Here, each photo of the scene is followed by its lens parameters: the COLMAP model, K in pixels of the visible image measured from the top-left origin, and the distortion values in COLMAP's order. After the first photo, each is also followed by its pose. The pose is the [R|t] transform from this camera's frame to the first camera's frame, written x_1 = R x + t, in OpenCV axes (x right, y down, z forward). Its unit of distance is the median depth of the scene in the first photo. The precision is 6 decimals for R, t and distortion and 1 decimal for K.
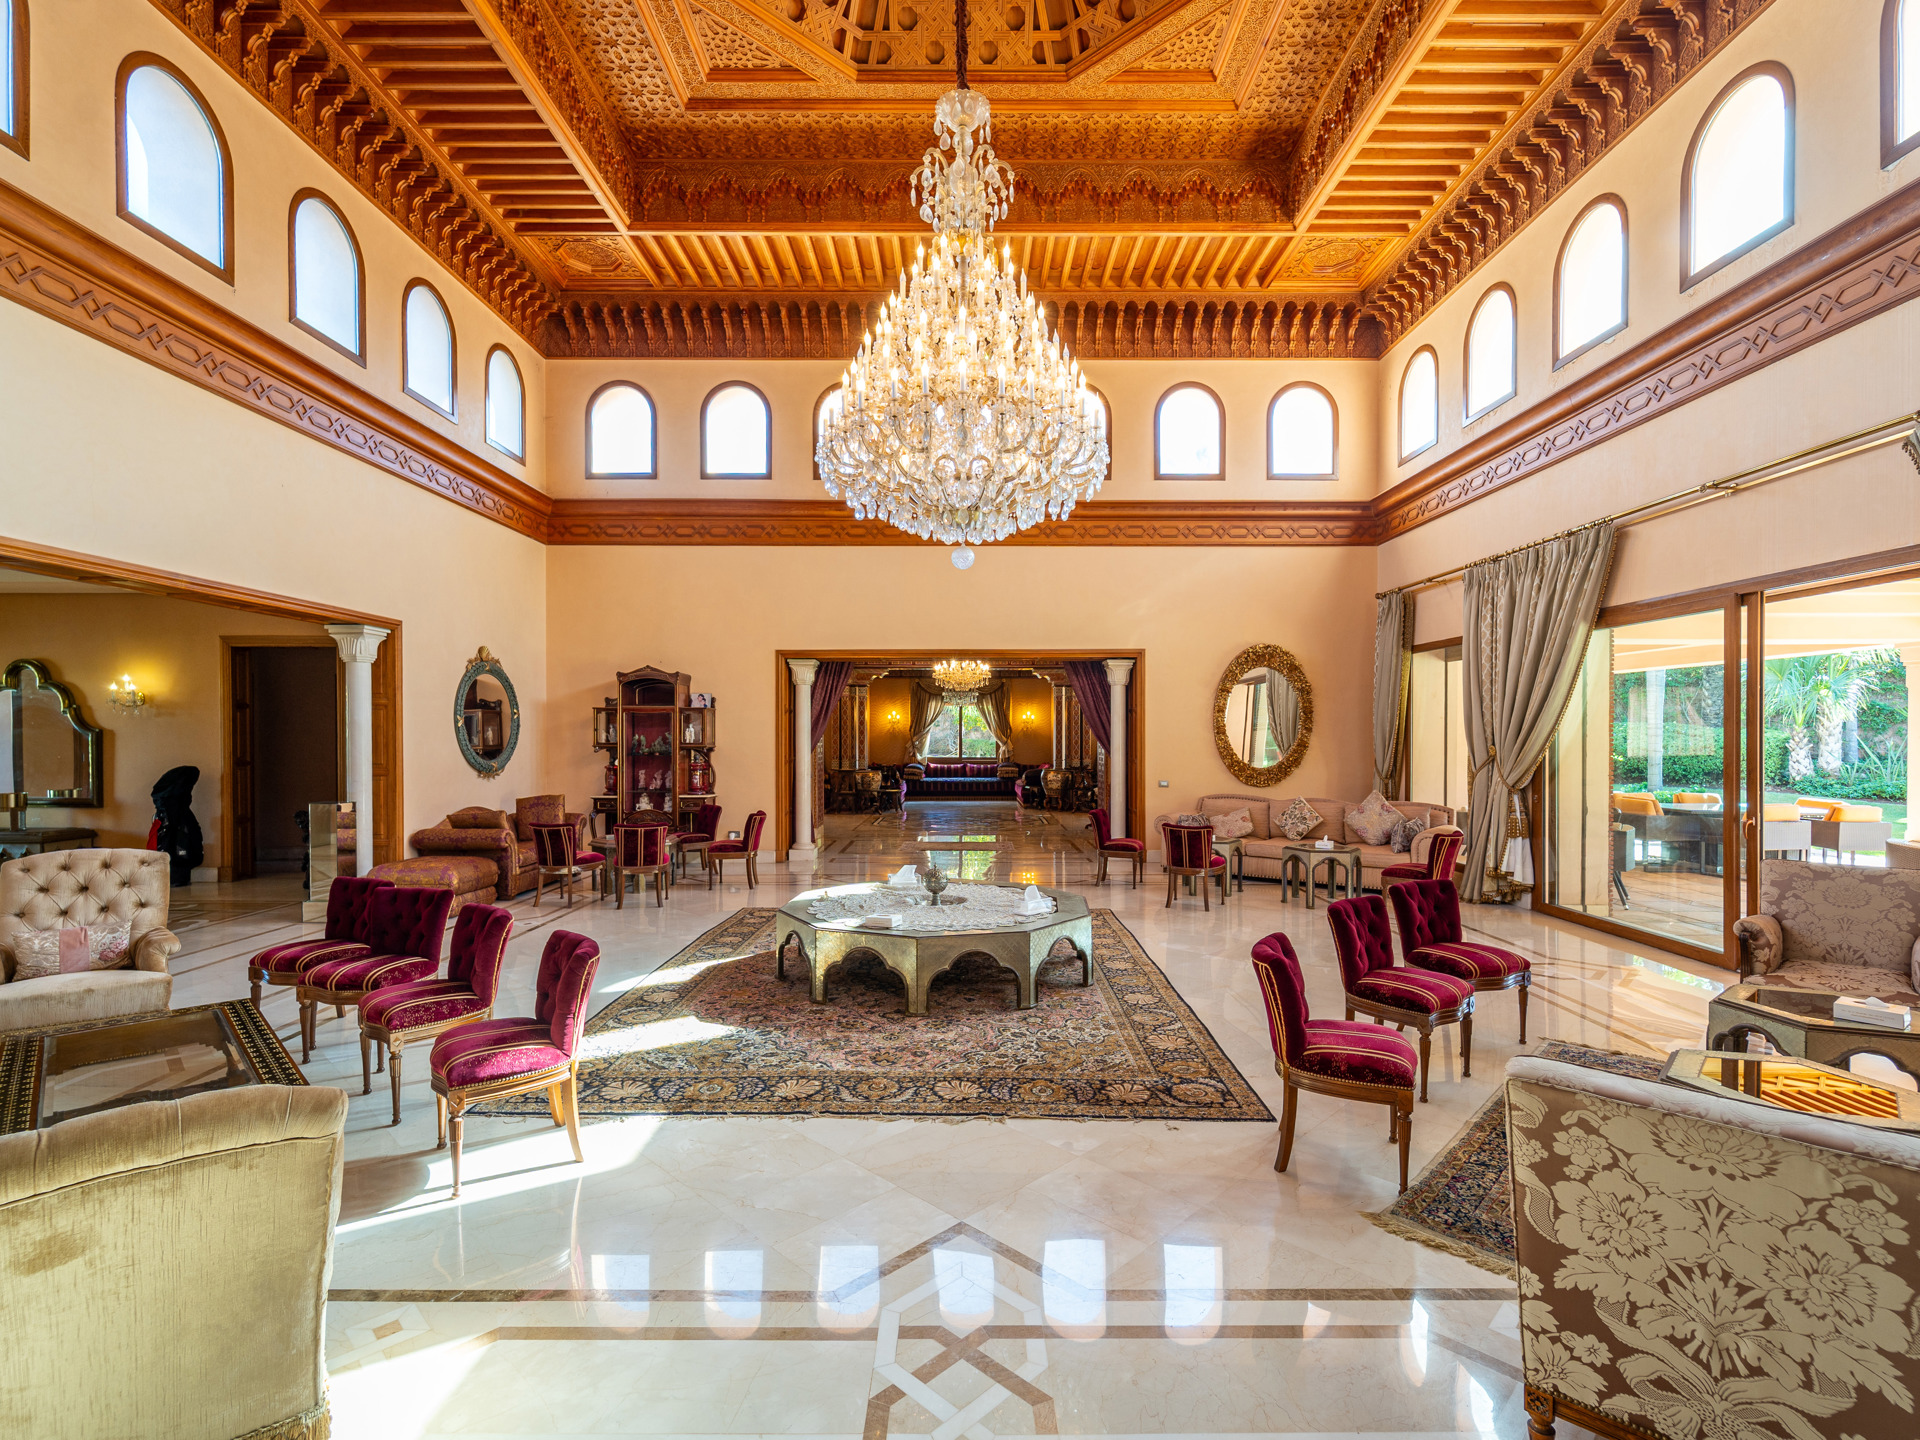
lens RADIAL K [[874.1, 0, 960.0], [0, 874.1, 720.0], [0, 0, 1]] dist [-0.002413, -0.000506]
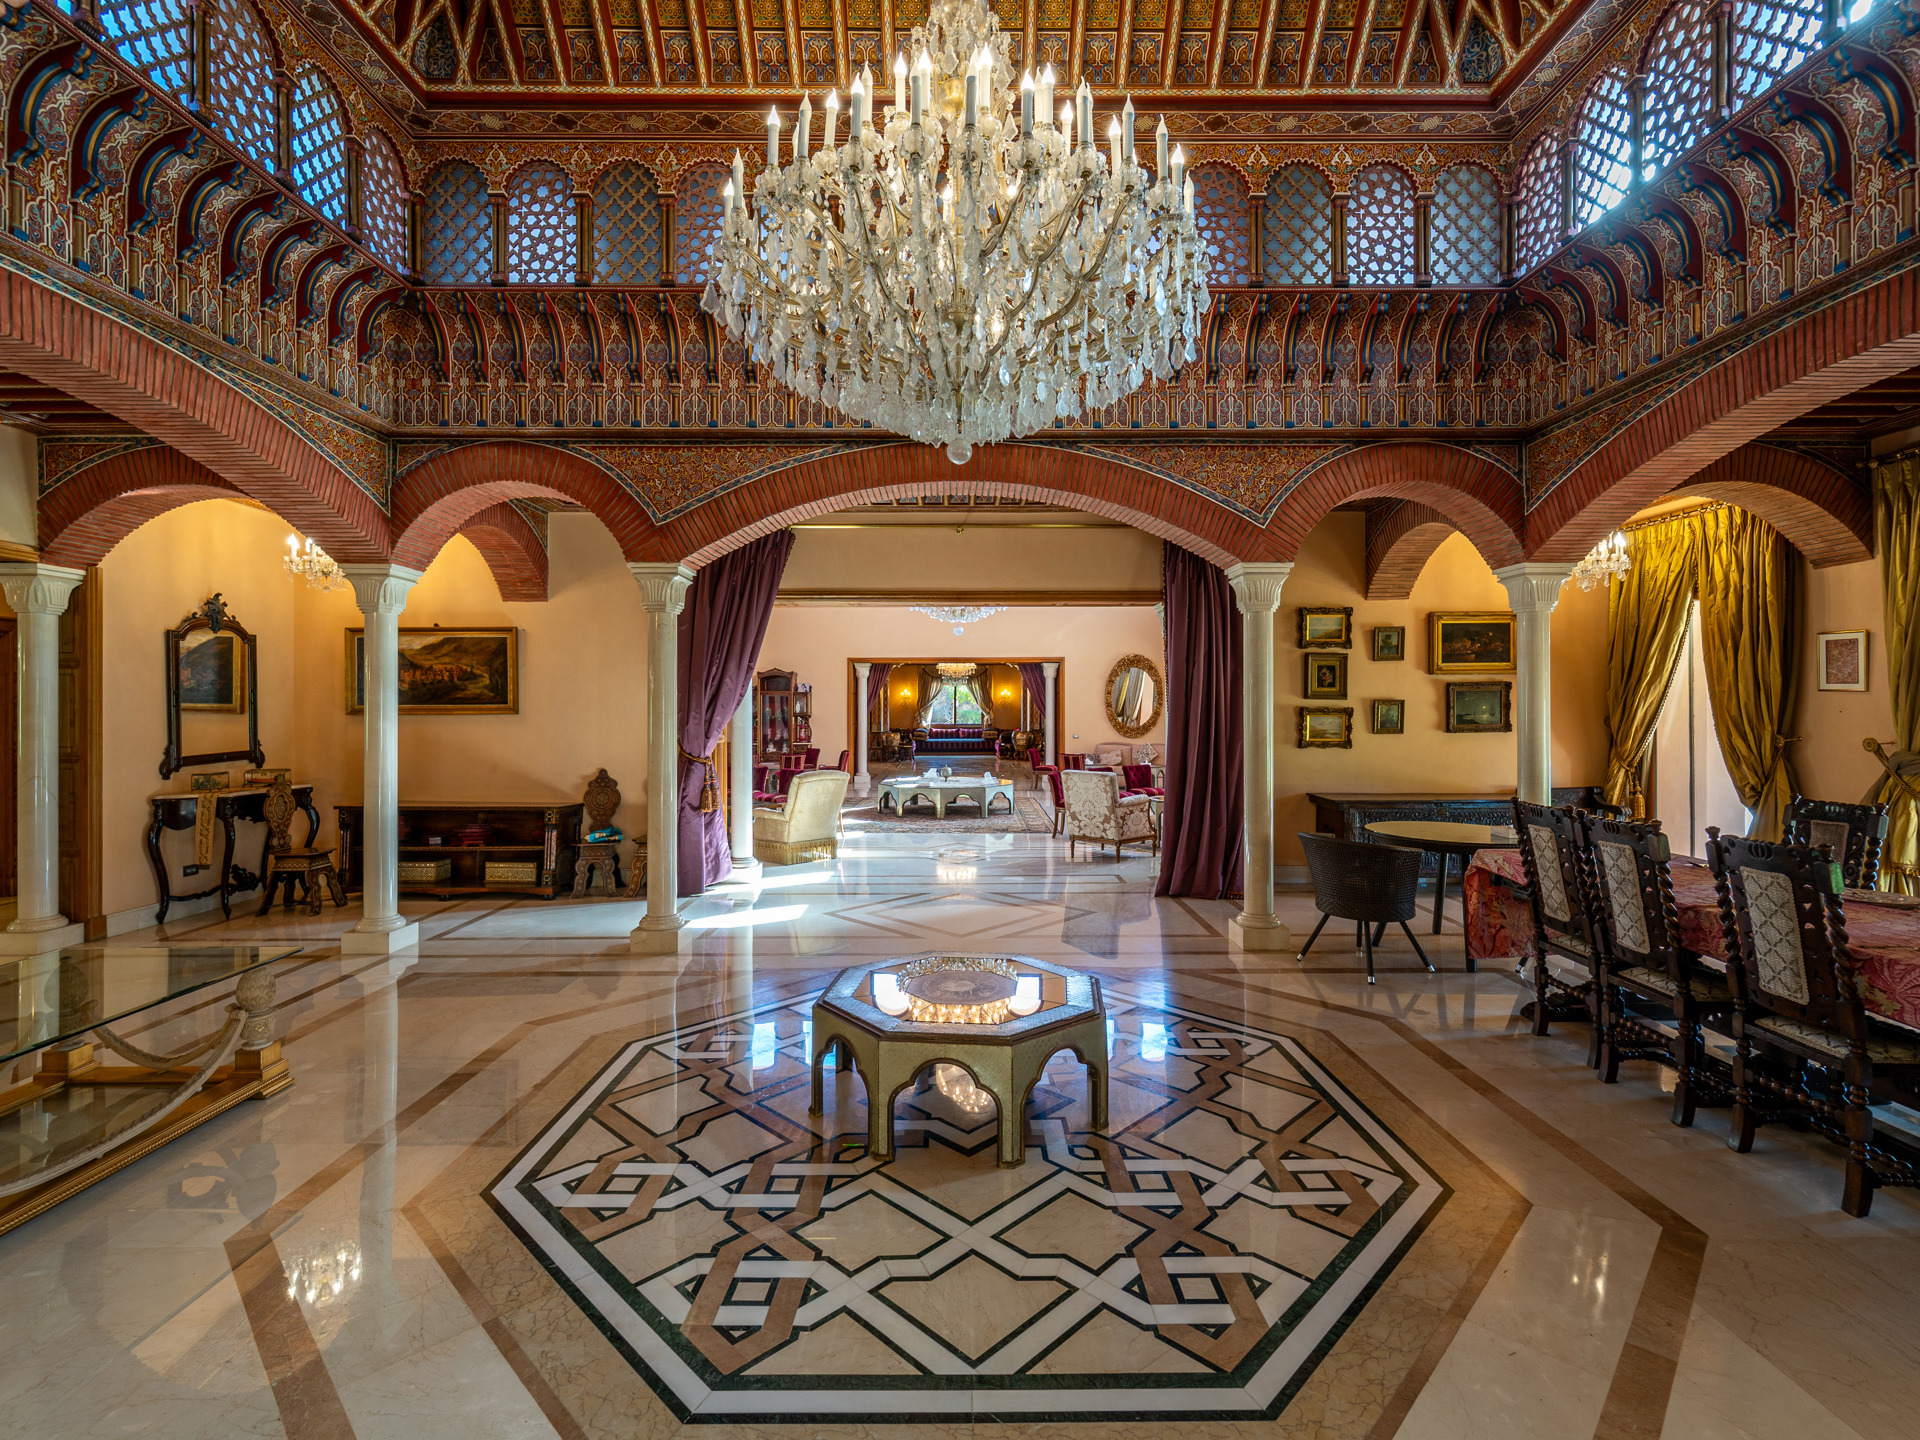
lens RADIAL K [[874.1, 0, 960.0], [0, 874.1, 720.0], [0, 0, 1]] dist [-0.002413, -0.000506]
pose [[0.999968, -0.001380, 0.007880, -0.004945], [0.001122, 0.999468, 0.032585, -0.014072], [-0.007921, -0.032576, 0.999438, -0.684714]]
